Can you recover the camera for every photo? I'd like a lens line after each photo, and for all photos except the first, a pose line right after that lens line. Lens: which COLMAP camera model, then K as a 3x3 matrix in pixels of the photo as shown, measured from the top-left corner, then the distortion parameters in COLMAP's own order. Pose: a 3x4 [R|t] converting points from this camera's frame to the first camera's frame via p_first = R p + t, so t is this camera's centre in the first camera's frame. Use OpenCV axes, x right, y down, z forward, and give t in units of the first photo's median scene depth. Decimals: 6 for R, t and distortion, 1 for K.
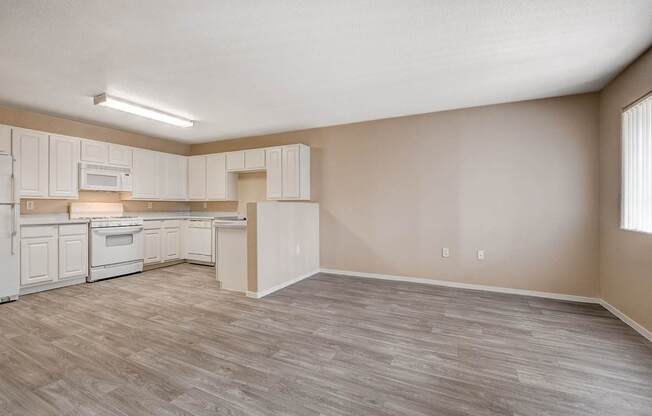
lens RADIAL K [[292.8, 0, 326.0], [0, 292.8, 208.0], [0, 0, 1]] dist [-0.023331, 0.000150]
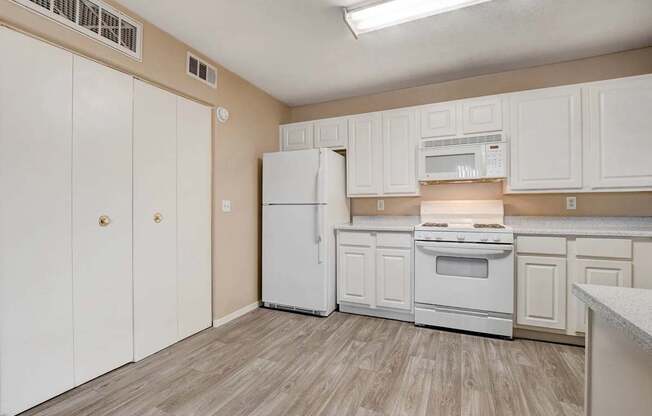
lens RADIAL K [[308.0, 0, 307.8], [0, 308.0, 207.7], [0, 0, 1]] dist [-0.026205, -0.000051]
pose [[-0.008262, 0.003414, -0.999960, -0.129650], [0.000875, 0.999994, 0.003407, -0.004460], [0.999965, -0.000847, -0.008265, 0.720277]]
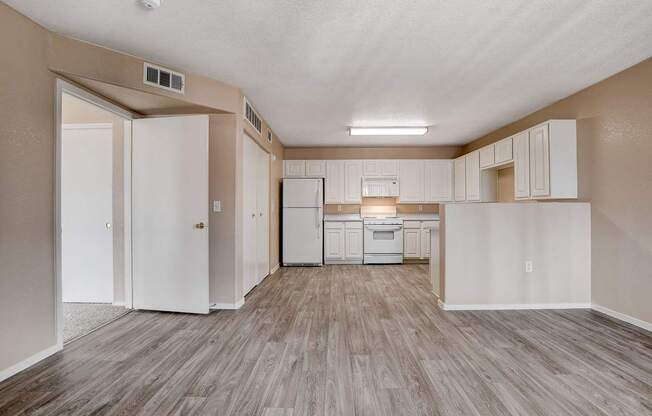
lens RADIAL K [[293.7, 0, 331.4], [0, 293.7, 211.0], [0, 0, 1]] dist [-0.026070, -0.000147]
pose [[0.439921, 0.003723, -0.898029, 0.340761], [-0.001011, 0.999993, 0.003651, -0.000073], [0.898036, -0.000698, 0.439921, 0.233822]]
